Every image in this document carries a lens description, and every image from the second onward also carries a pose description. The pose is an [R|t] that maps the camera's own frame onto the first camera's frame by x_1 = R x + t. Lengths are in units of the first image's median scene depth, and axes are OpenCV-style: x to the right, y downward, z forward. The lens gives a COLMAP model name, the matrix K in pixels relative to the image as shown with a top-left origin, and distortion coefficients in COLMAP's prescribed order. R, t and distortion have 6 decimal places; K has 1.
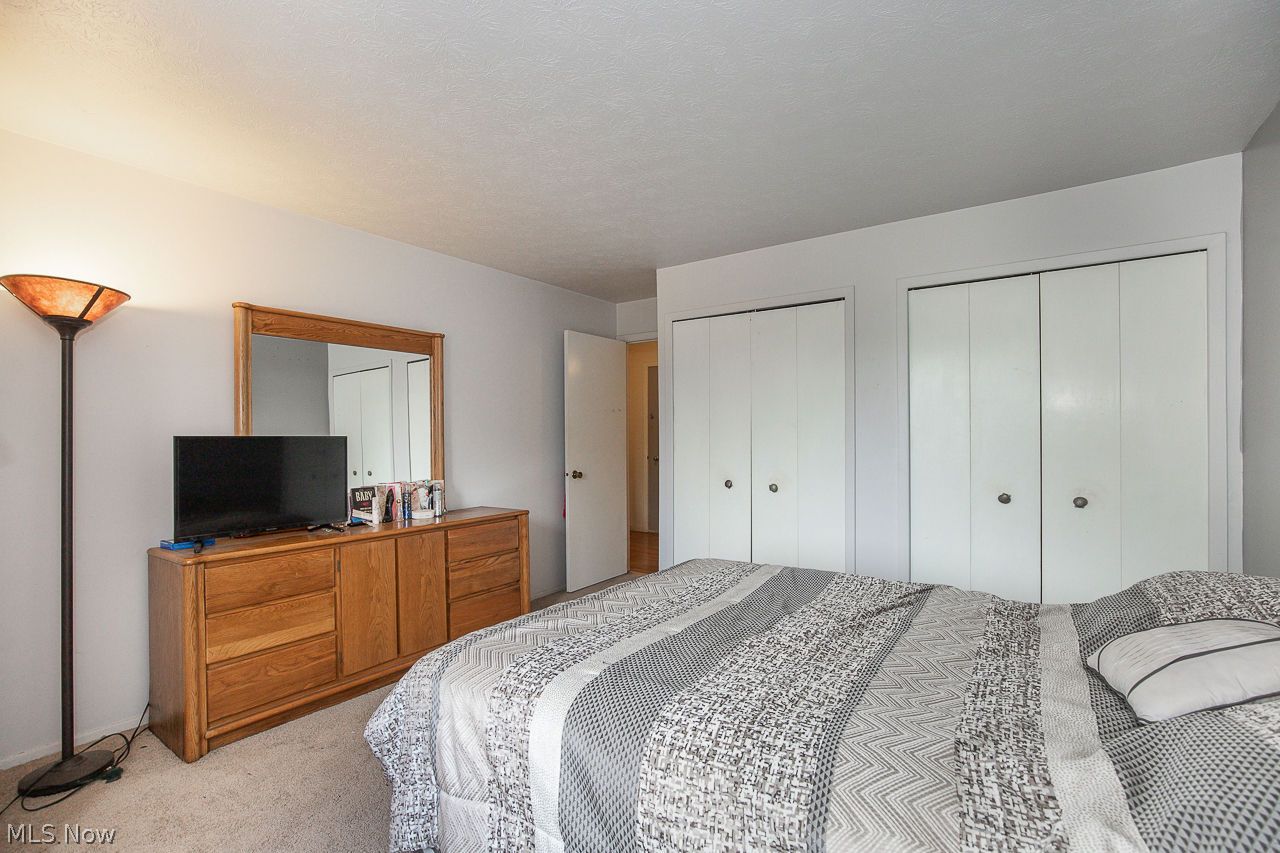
lens RADIAL K [[584.3, 0, 666.1], [0, 584.3, 433.8], [0, 0, 1]] dist [-0.013907, 0.002014]
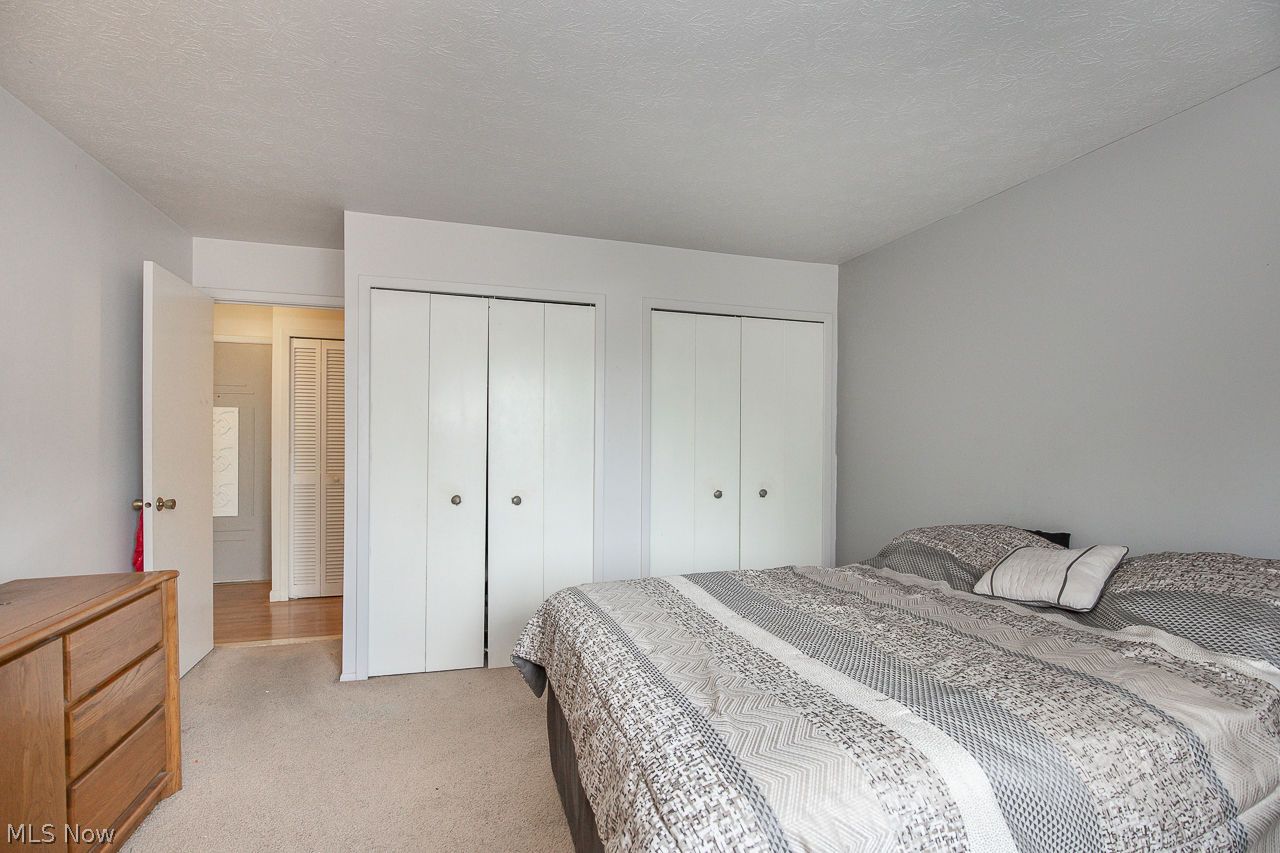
lens RADIAL K [[584.3, 0, 641.7], [0, 584.3, 438.1], [0, 0, 1]] dist [-0.013907, 0.002014]
pose [[0.612664, 0.014226, 0.790215, -0.496539], [-0.007549, 0.999898, -0.012148, 0.008661], [-0.790307, 0.001478, 0.612709, 0.370057]]
